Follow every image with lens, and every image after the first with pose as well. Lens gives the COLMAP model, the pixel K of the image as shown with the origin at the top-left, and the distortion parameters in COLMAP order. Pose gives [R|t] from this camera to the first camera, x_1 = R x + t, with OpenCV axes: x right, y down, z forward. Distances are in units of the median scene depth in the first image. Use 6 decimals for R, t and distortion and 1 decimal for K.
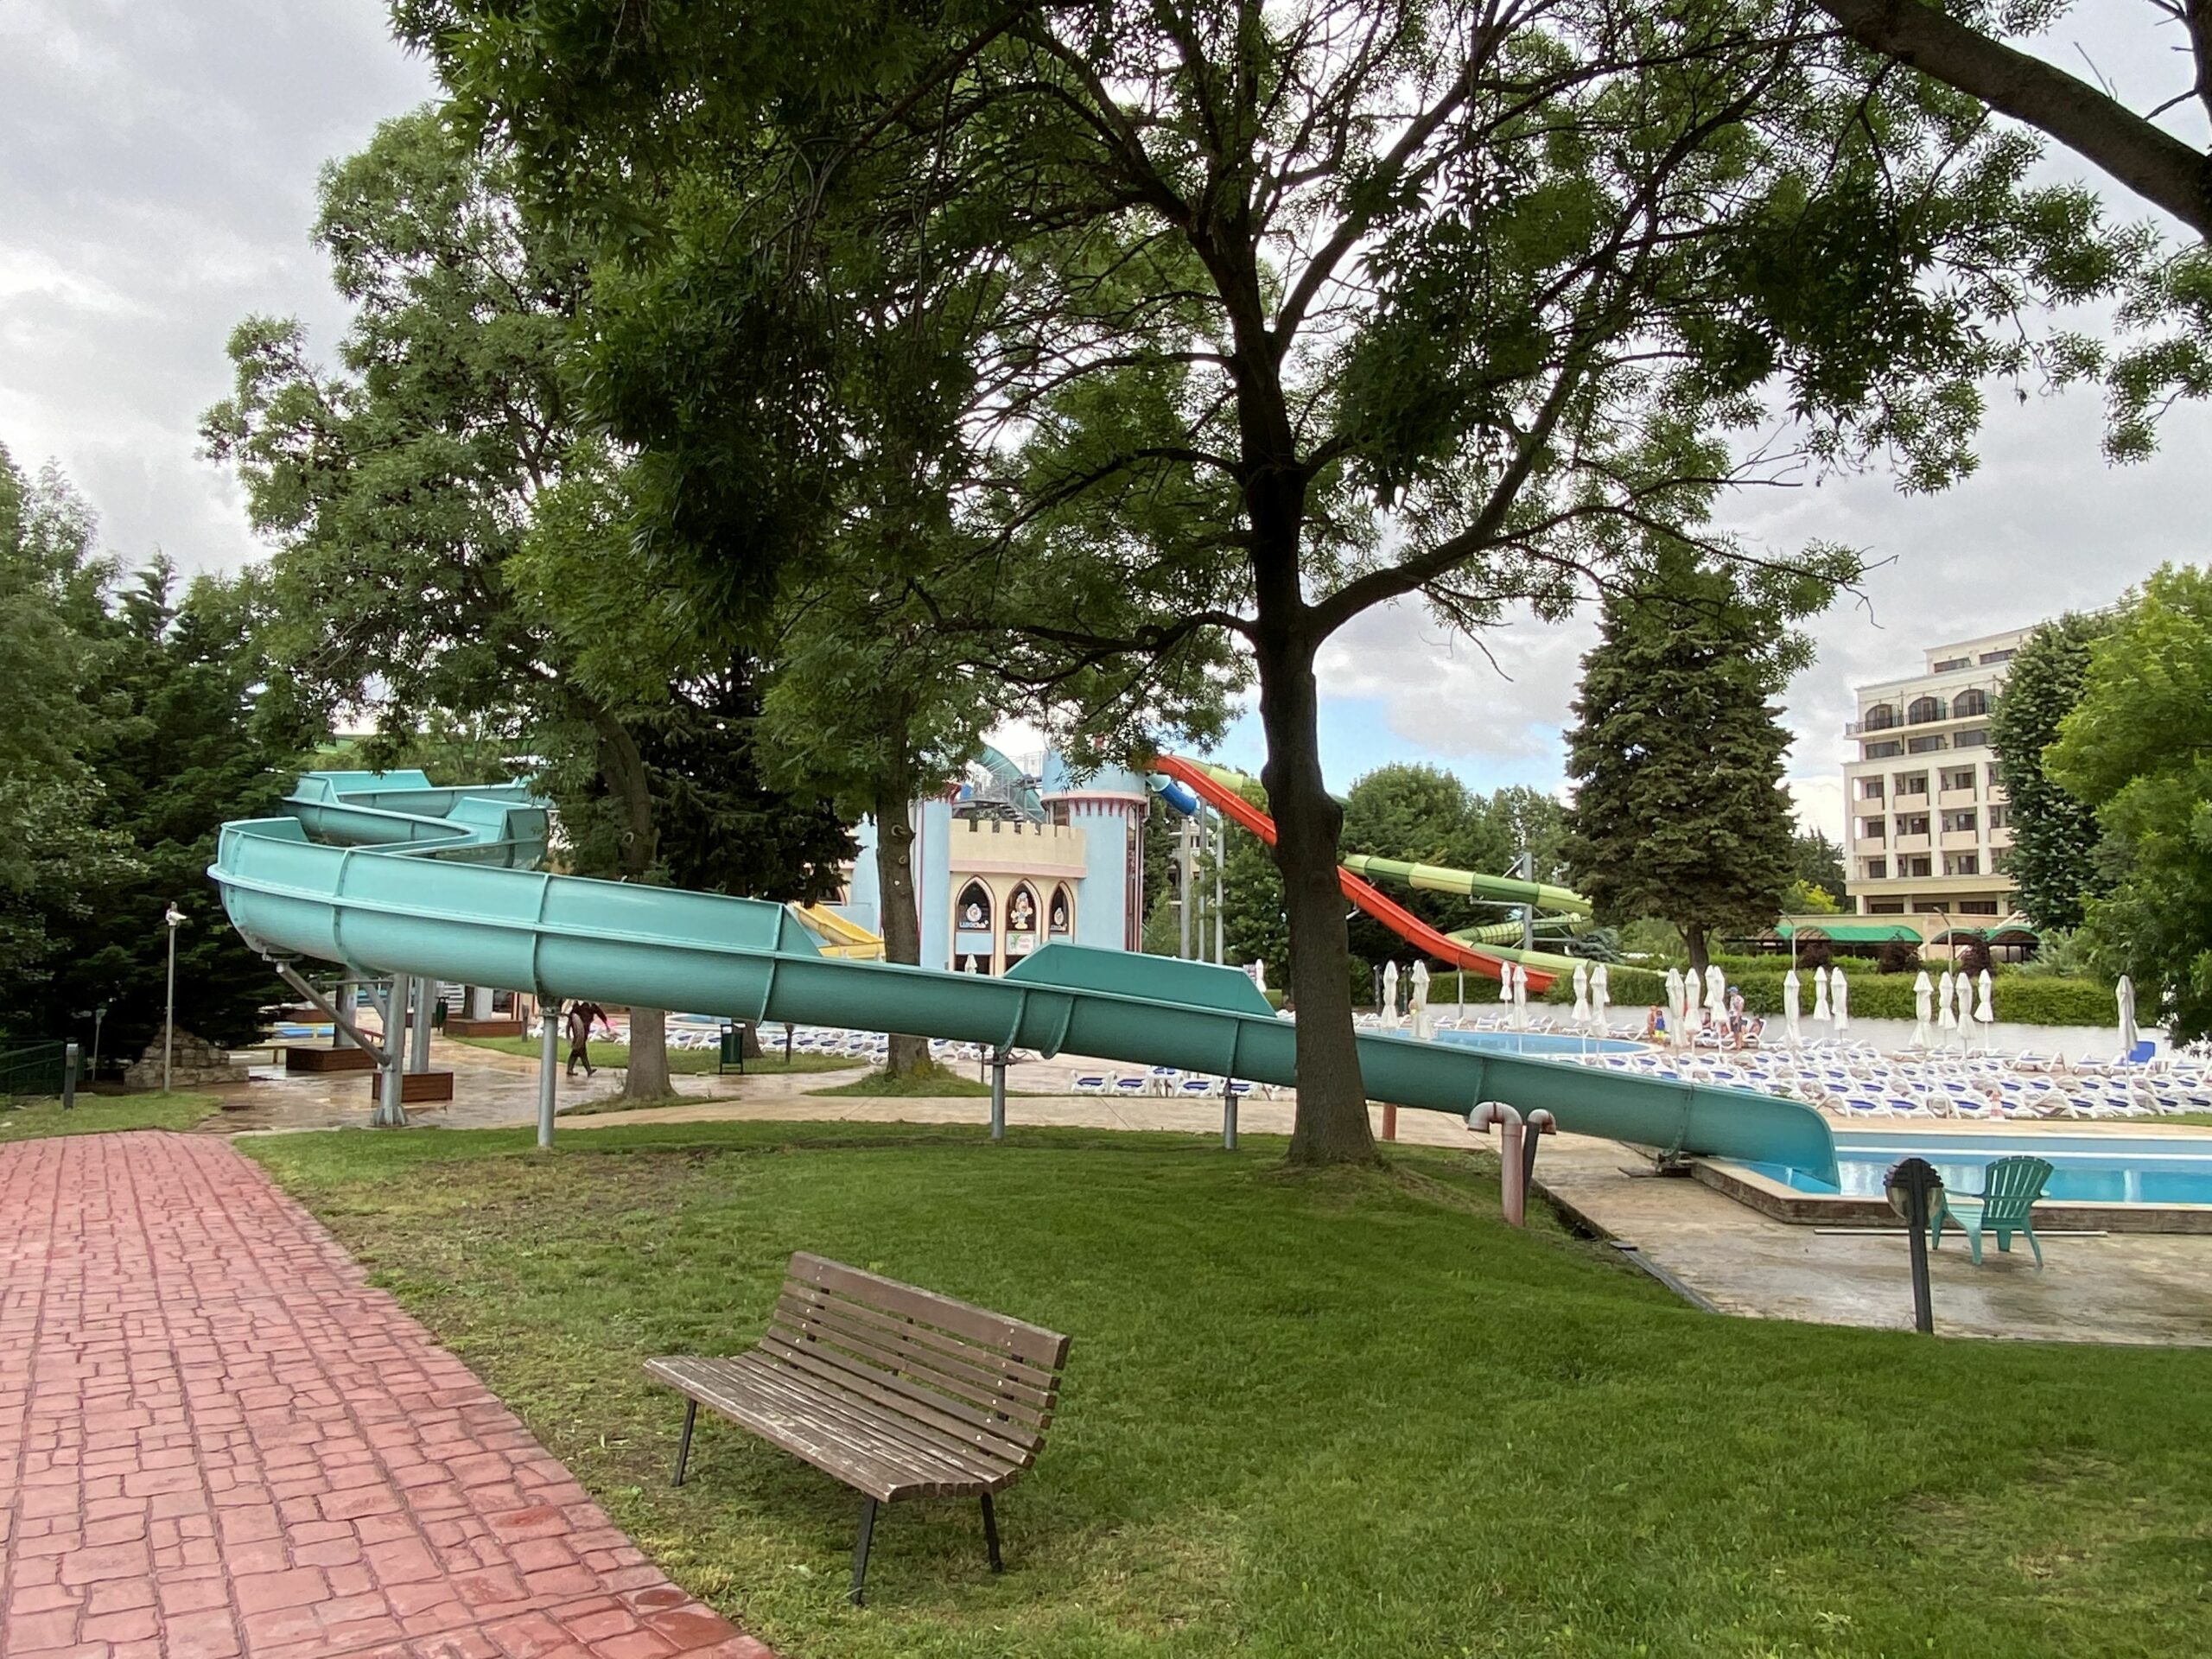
lens RADIAL K [[1574.5, 0, 1106.0], [0, 1574.5, 829.5], [0, 0, 1]] dist [0.000695, 0.000349]
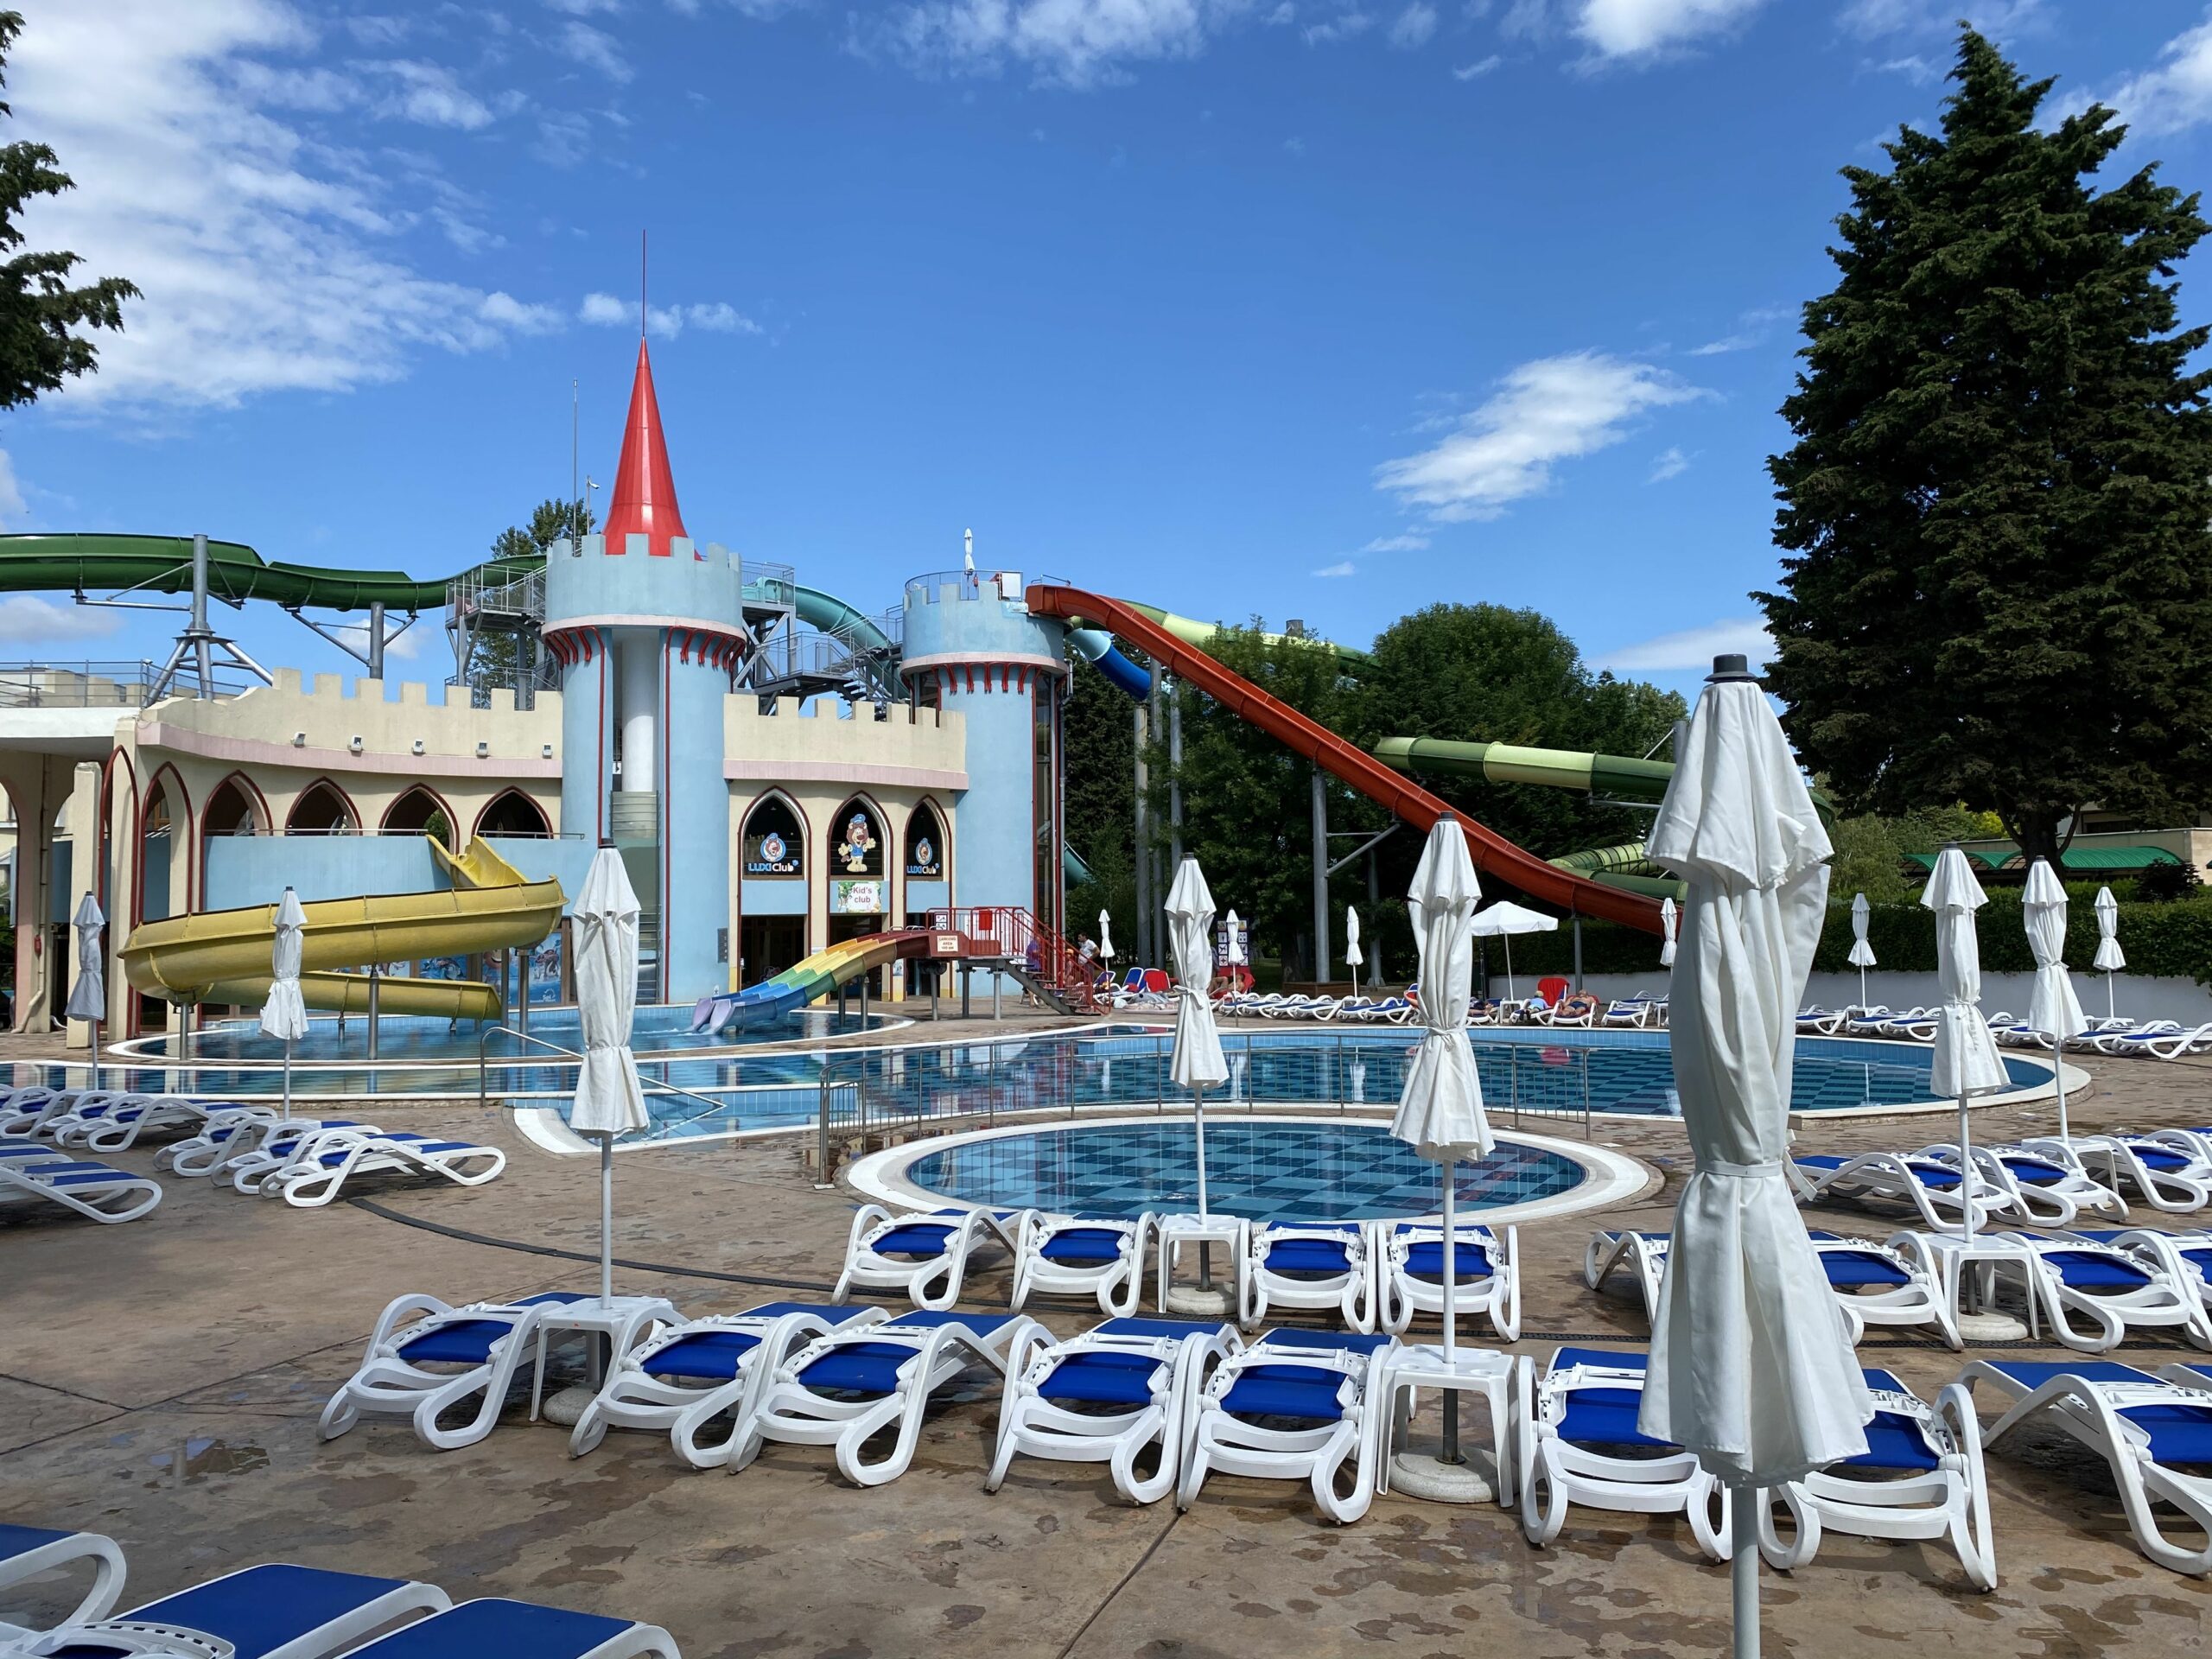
lens RADIAL K [[1651.2, 0, 1106.0], [0, 1651.2, 829.5], [0, 0, 1]] dist [-0.003160, -0.002385]
pose [[0.998955, -0.027116, -0.036795, 0.070508], [0.027825, 0.999434, 0.018901, 0.037319], [0.036262, -0.019905, 0.999144, 0.358125]]
